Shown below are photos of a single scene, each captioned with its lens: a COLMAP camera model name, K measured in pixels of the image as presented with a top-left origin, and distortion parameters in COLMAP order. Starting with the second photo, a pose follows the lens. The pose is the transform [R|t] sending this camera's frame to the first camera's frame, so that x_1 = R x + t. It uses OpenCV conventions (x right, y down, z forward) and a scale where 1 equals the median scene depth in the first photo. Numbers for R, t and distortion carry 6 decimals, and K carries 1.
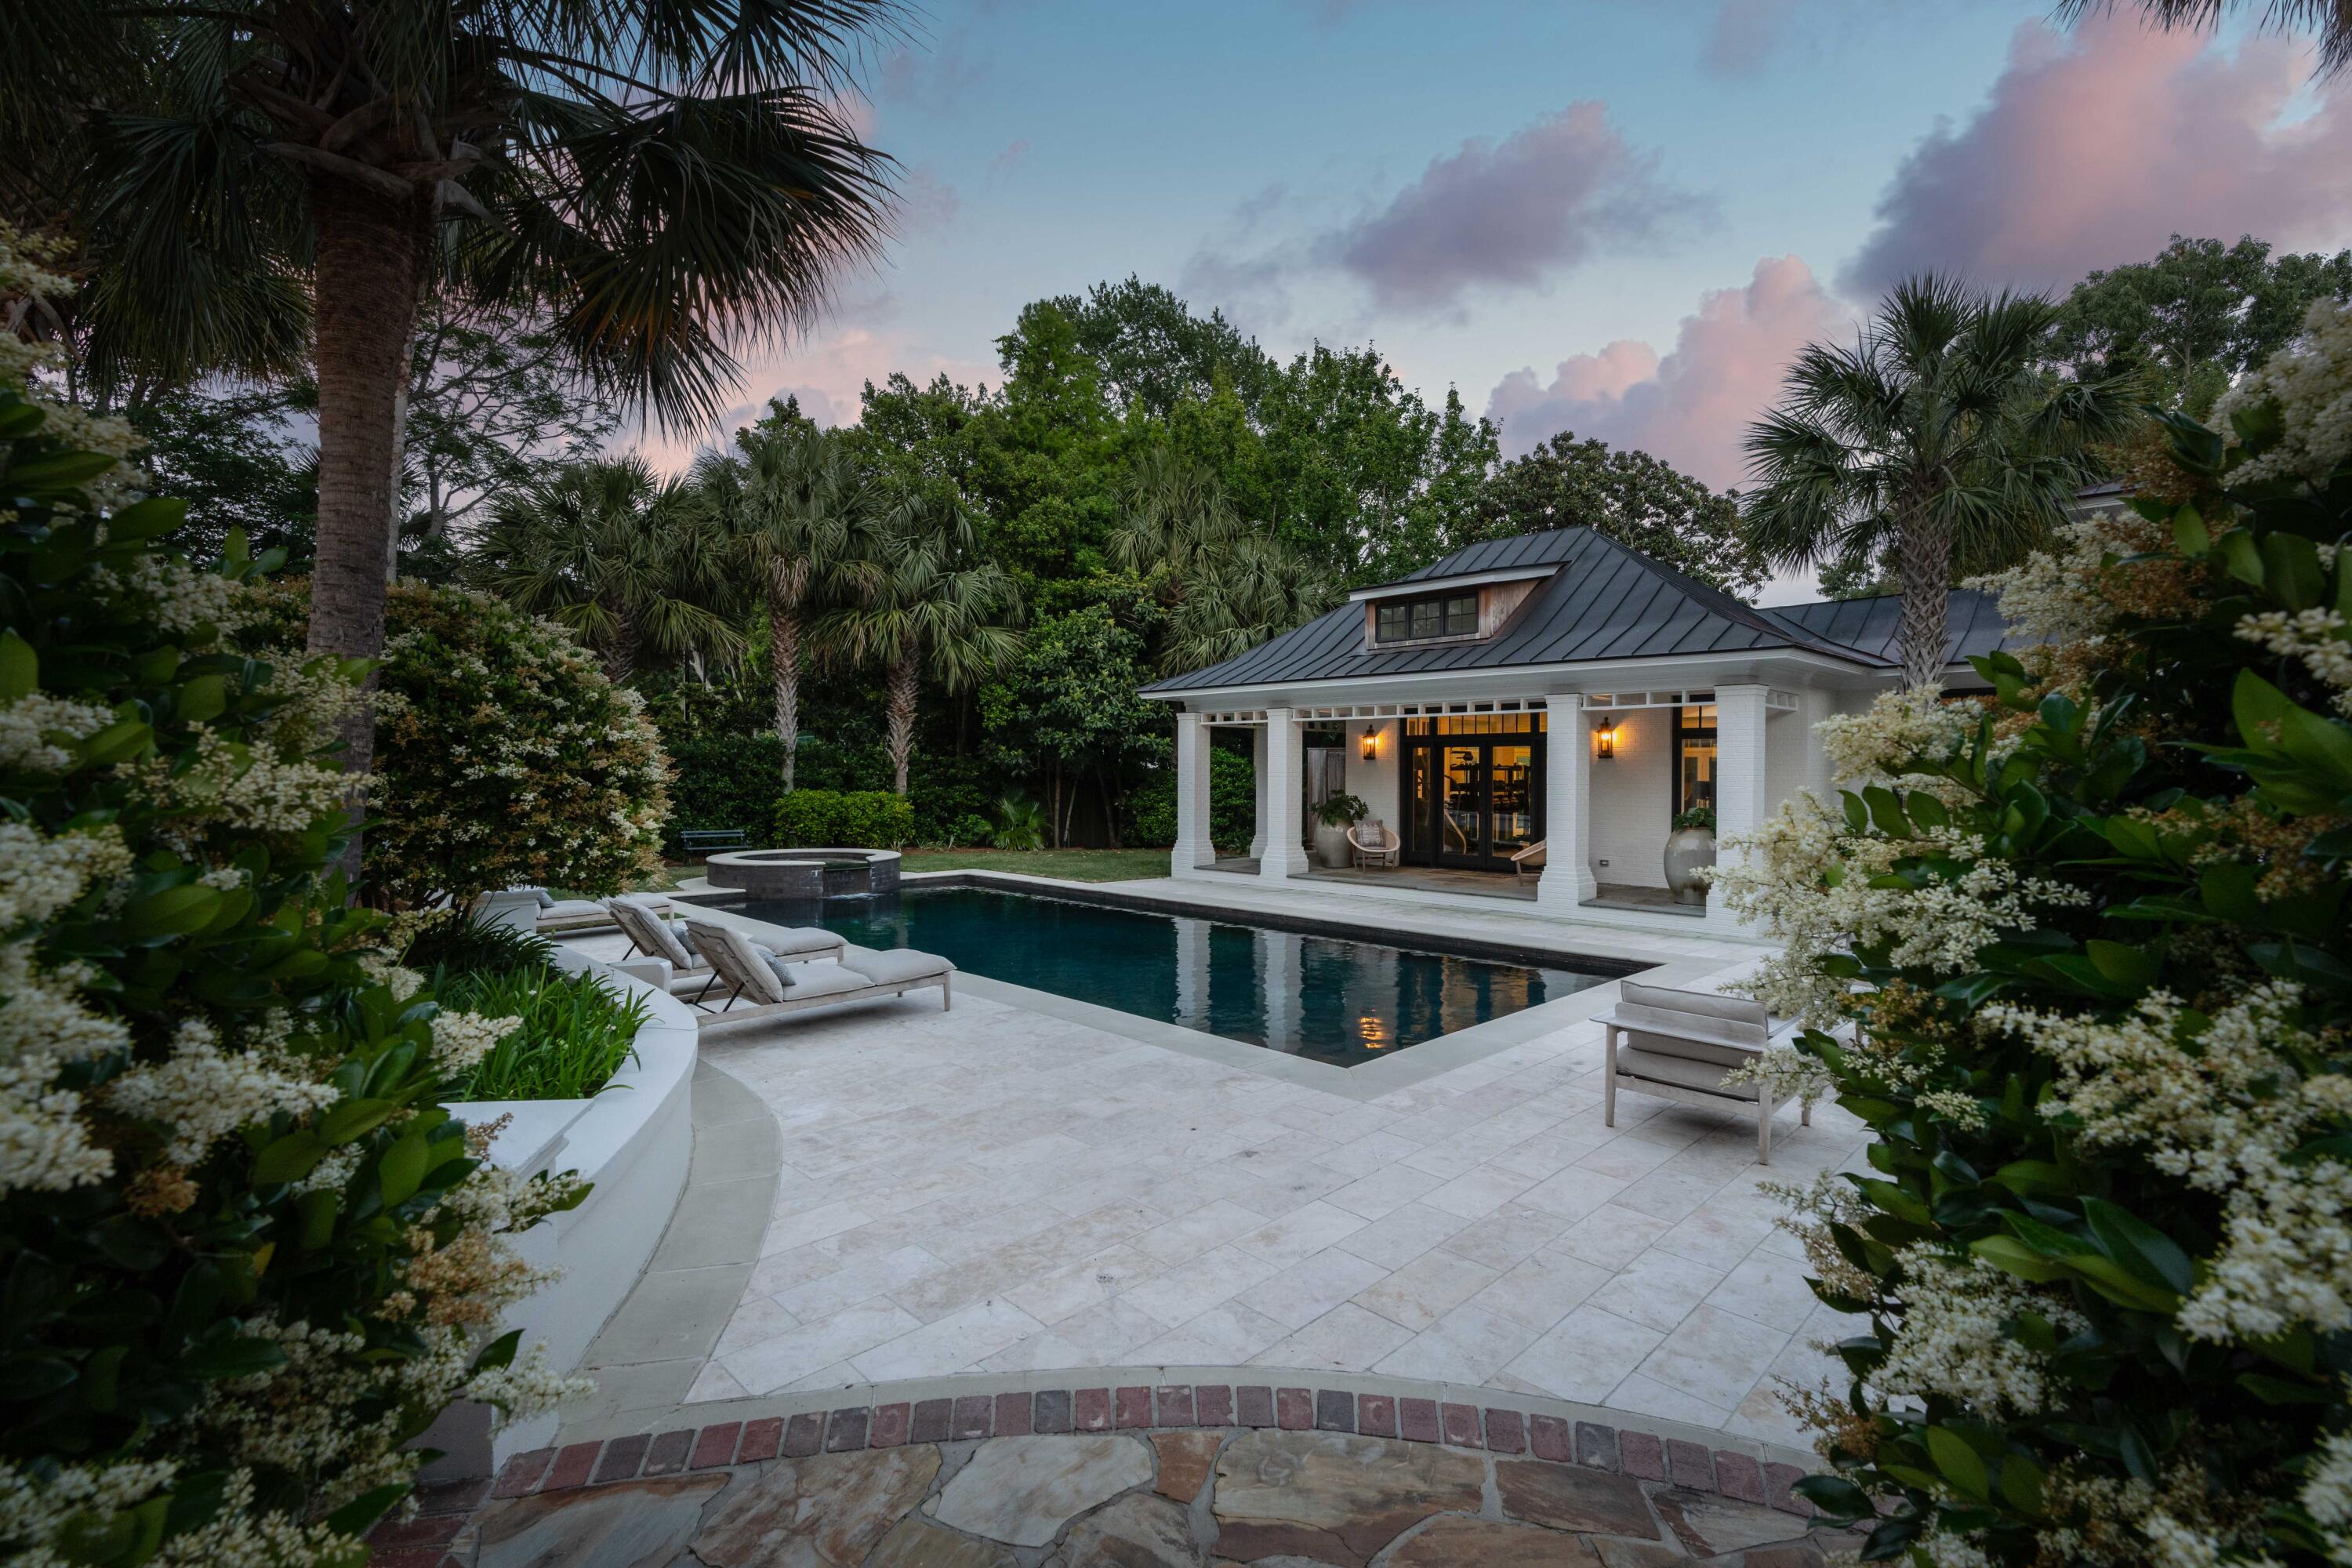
lens RADIAL K [[1083.8, 0, 1169.4], [0, 1083.8, 777.7], [0, 0, 1]] dist [-0.004263, 0.000011]
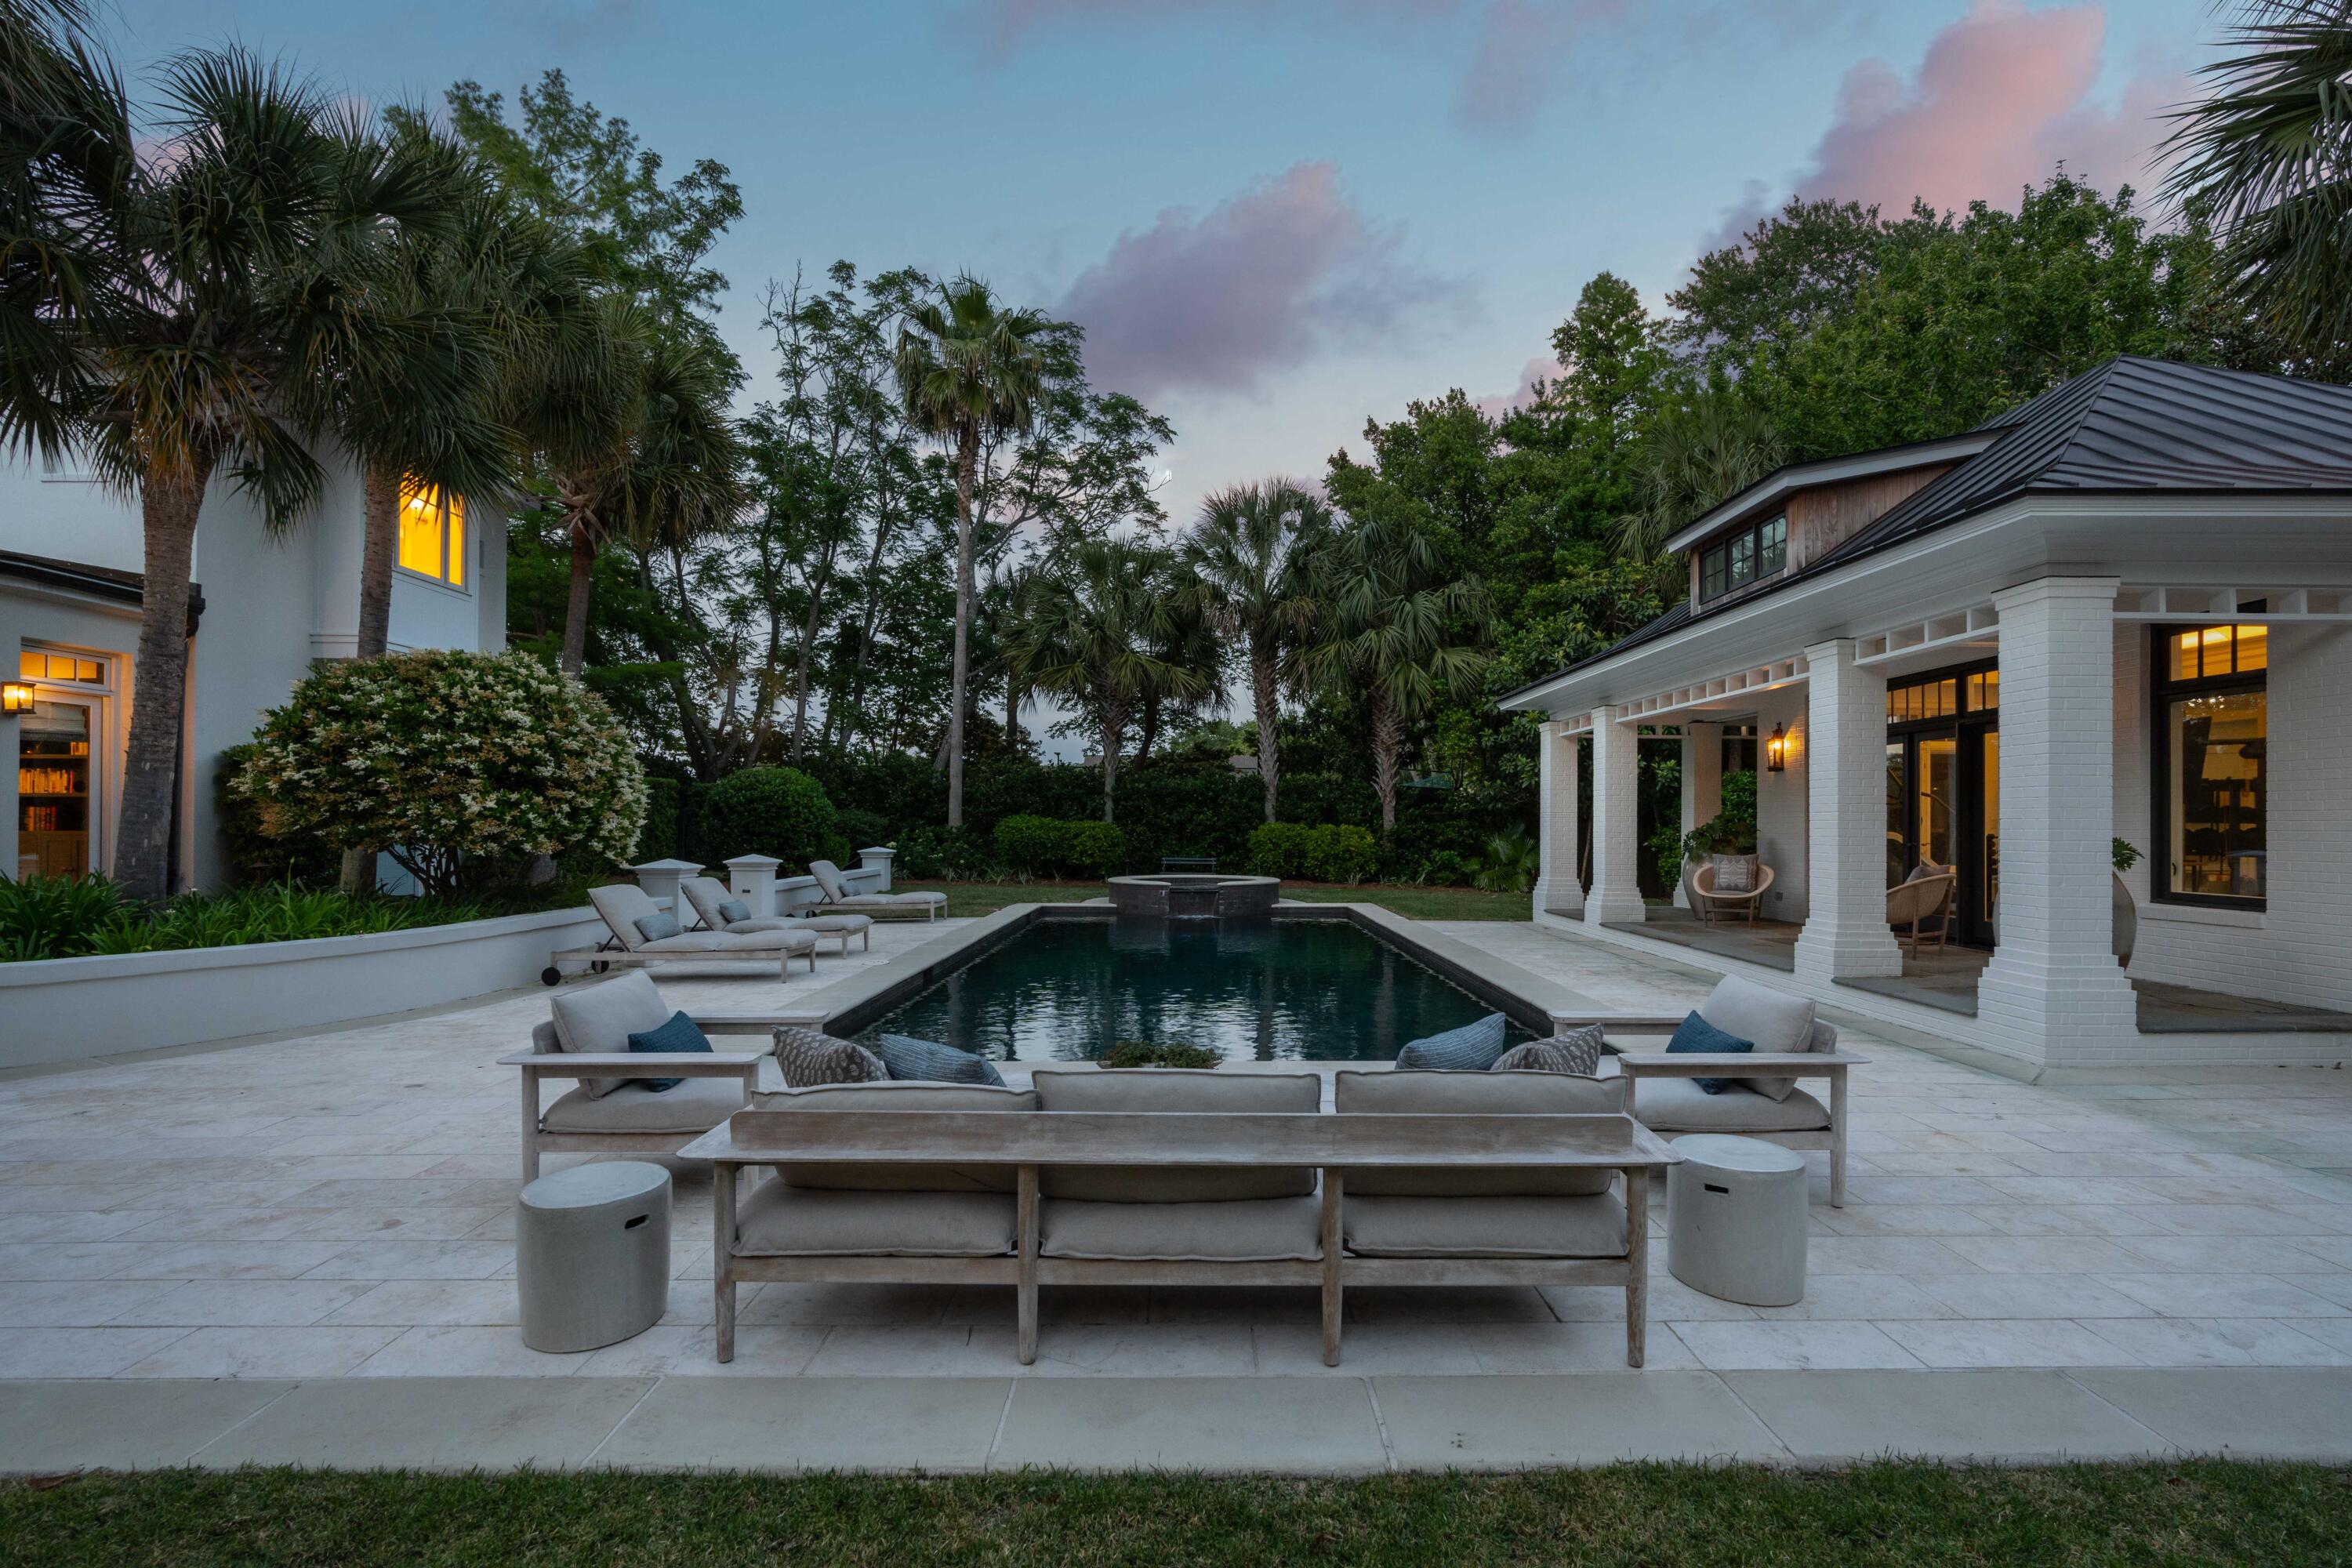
lens RADIAL K [[1083.8, 0, 1183.9], [0, 1083.8, 816.8], [0, 0, 1]] dist [-0.004263, 0.000011]
pose [[0.723921, -0.009917, -0.689812, 0.317379], [-0.000604, 0.999887, -0.015009, 0.020601], [0.689883, 0.011282, 0.723833, 0.171079]]
